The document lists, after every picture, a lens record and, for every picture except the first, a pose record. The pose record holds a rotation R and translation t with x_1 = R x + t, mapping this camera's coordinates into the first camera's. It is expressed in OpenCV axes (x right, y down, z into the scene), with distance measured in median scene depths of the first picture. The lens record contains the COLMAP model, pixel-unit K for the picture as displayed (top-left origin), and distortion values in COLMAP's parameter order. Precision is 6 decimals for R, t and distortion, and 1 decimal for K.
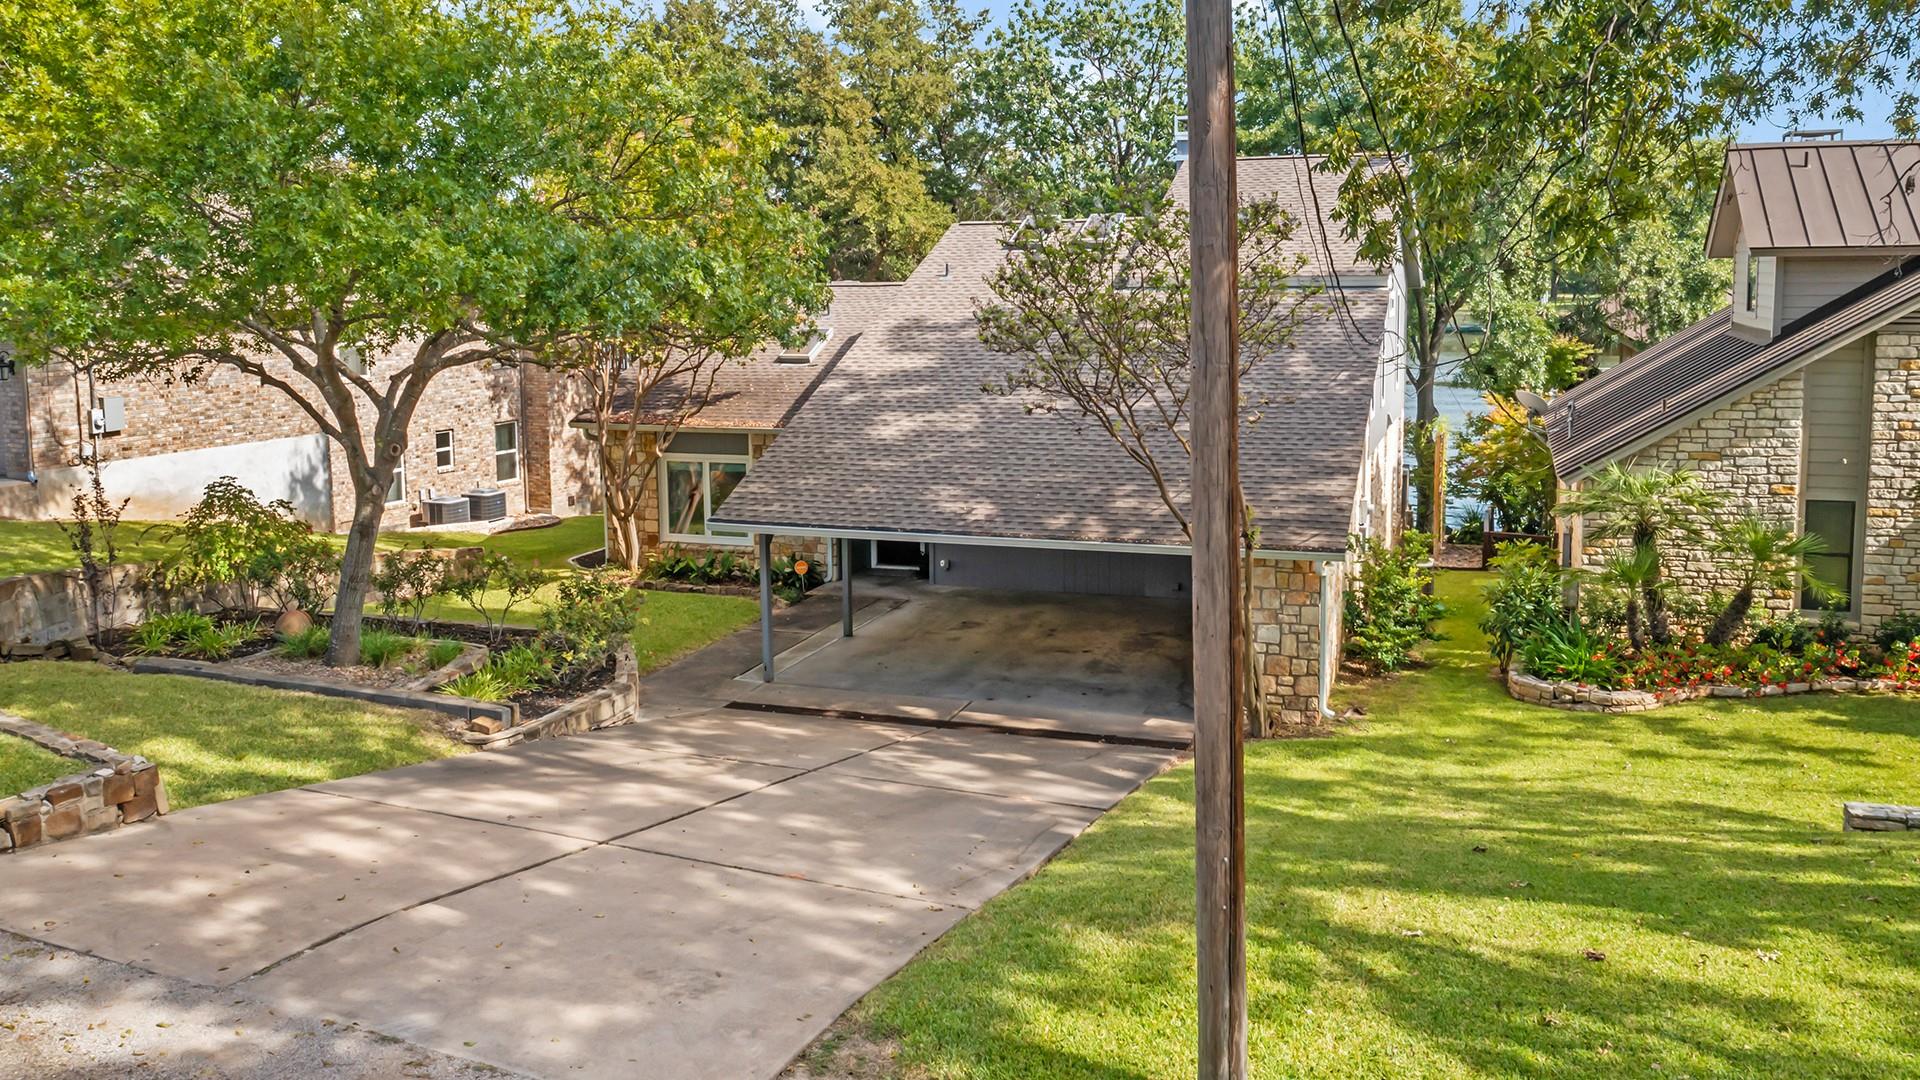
lens RADIAL K [[1538.5, 0, 960.4], [0, 1538.5, 456.2], [0, 0, 1]] dist [-0.002459, -0.000209]
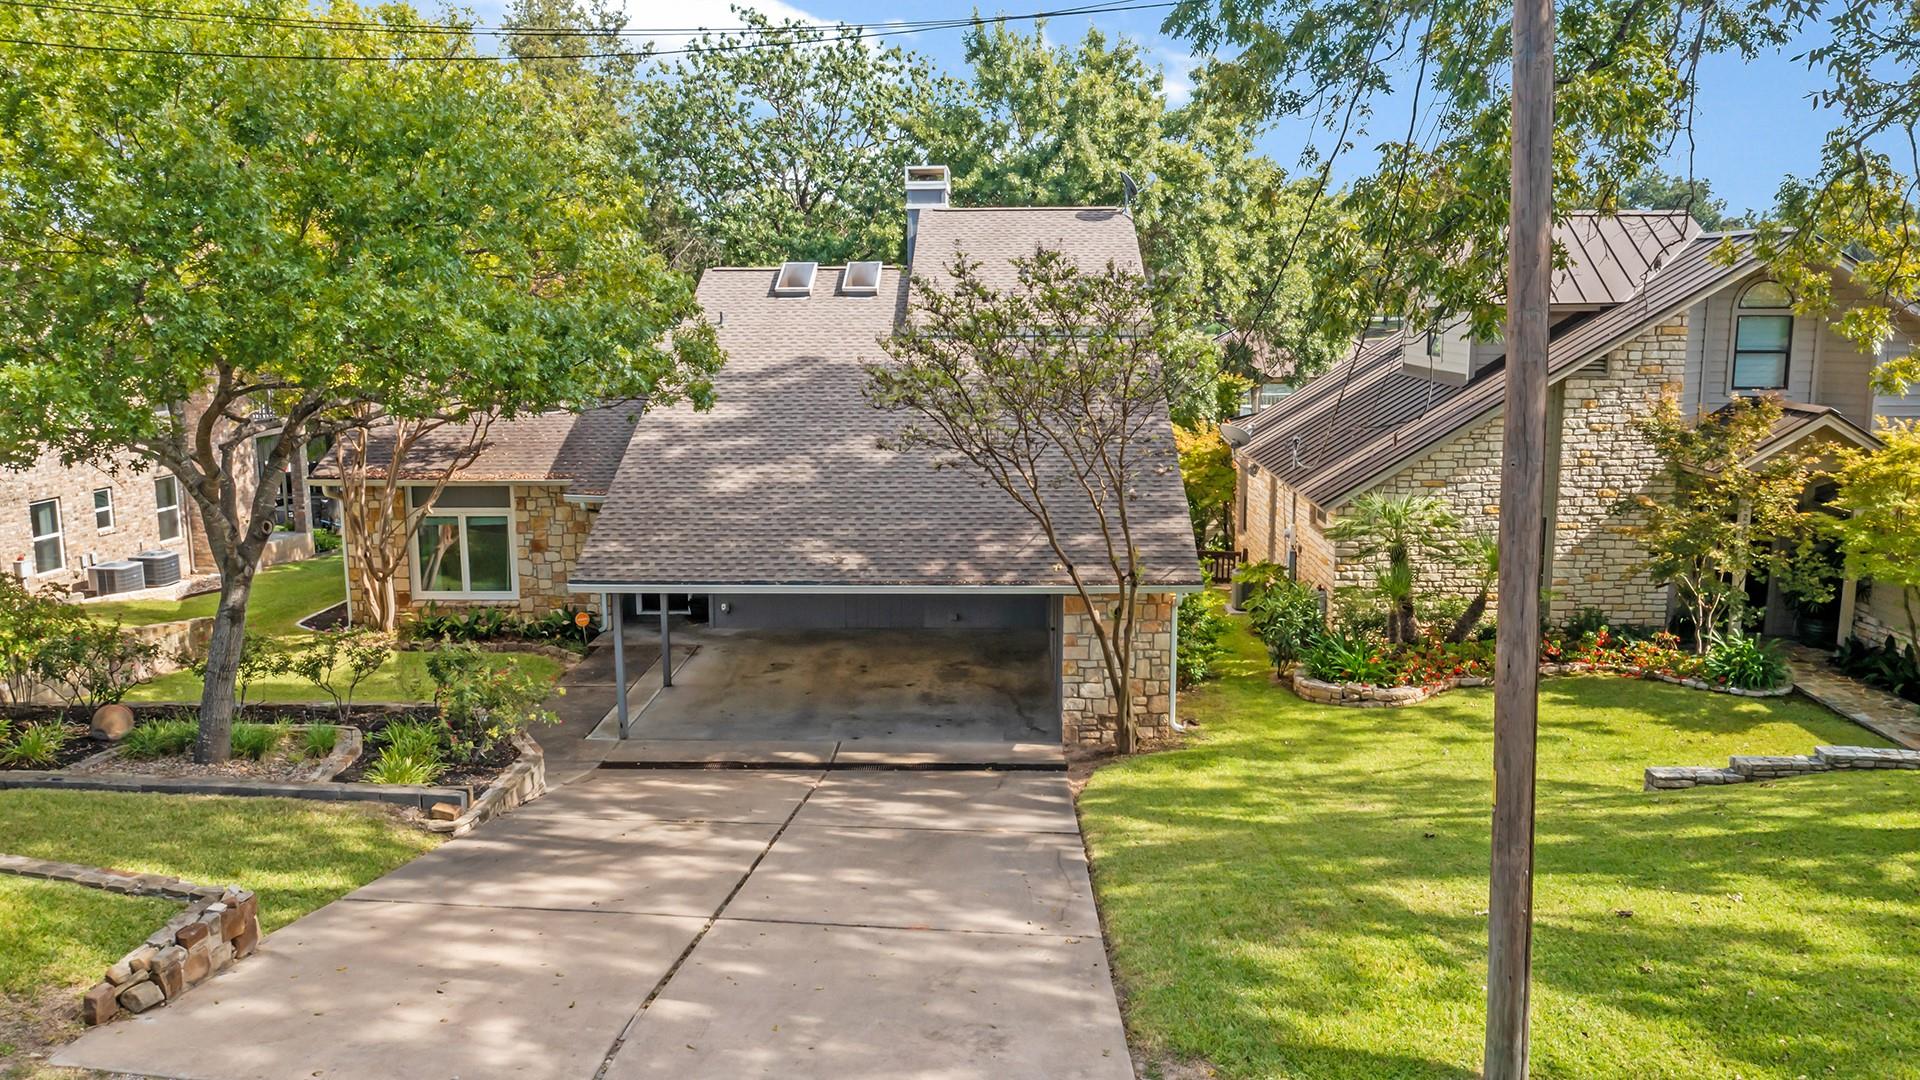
lens RADIAL K [[1498.0, 0, 952.2], [0, 1498.0, 576.1], [0, 0, 1]] dist [-0.008488, -0.000444]
pose [[0.954274, -0.051206, 0.294515, -0.220745], [0.031066, 0.996872, 0.072666, -0.025537], [-0.297314, -0.060194, 0.952880, 0.013284]]
